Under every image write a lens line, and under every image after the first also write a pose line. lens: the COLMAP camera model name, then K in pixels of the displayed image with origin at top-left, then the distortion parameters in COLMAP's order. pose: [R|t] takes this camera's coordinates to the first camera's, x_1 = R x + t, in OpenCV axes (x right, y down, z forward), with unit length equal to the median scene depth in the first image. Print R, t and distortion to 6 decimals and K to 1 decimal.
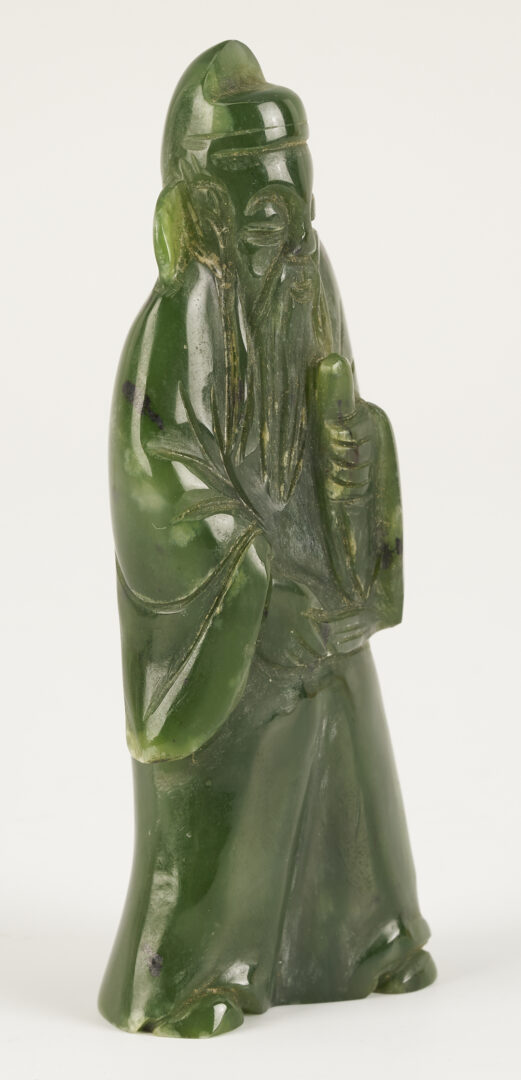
lens RADIAL K [[2698.0, 0, 260.5], [0, 2698.0, 541.4], [0, 0, 1]] dist [-0.000058, 0.000000]
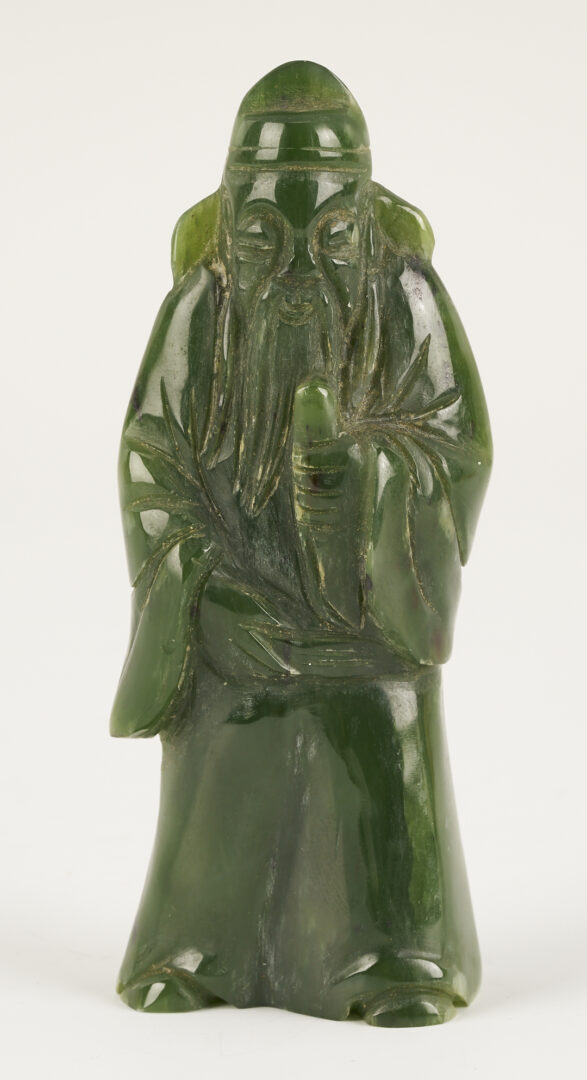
lens RADIAL K [[2642.3, 0, 293.9], [0, 2642.3, 541.4], [0, 0, 1]] dist [-0.008194, 0.000000]
pose [[0.920727, 0.203235, -0.333103, 0.360229], [-0.202629, 0.978558, 0.036959, -0.044842], [0.333472, 0.033467, 0.942166, 0.065144]]
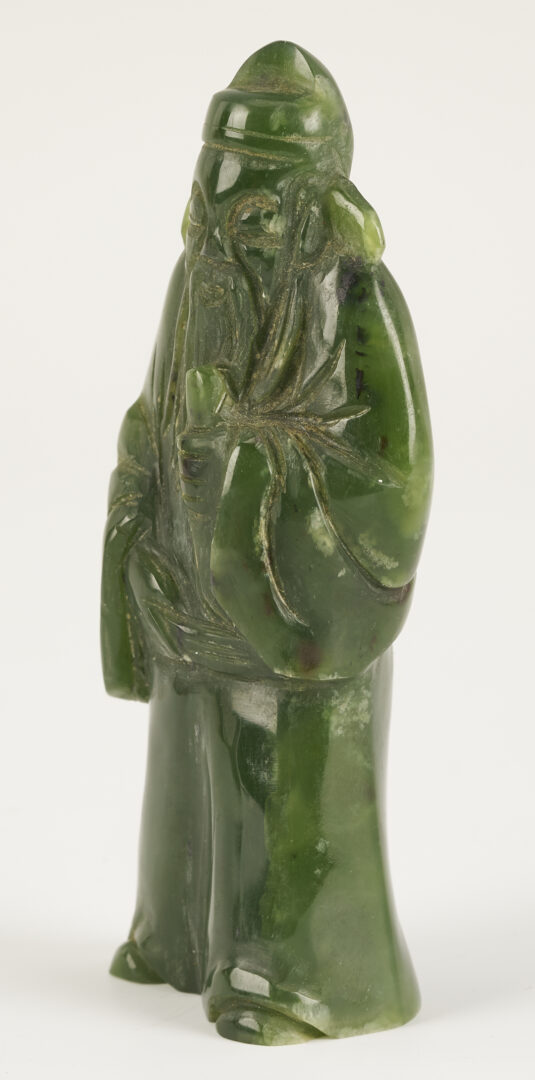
lens RADIAL K [[2688.3, 0, 267.5], [0, 2688.3, 537.0], [0, 0, 1]] dist [0.001130, 0.000000]
pose [[0.713596, 0.363568, -0.598832, 0.648190], [-0.357650, 0.924070, 0.134838, -0.149357], [0.602385, 0.117952, 0.789442, 0.239303]]
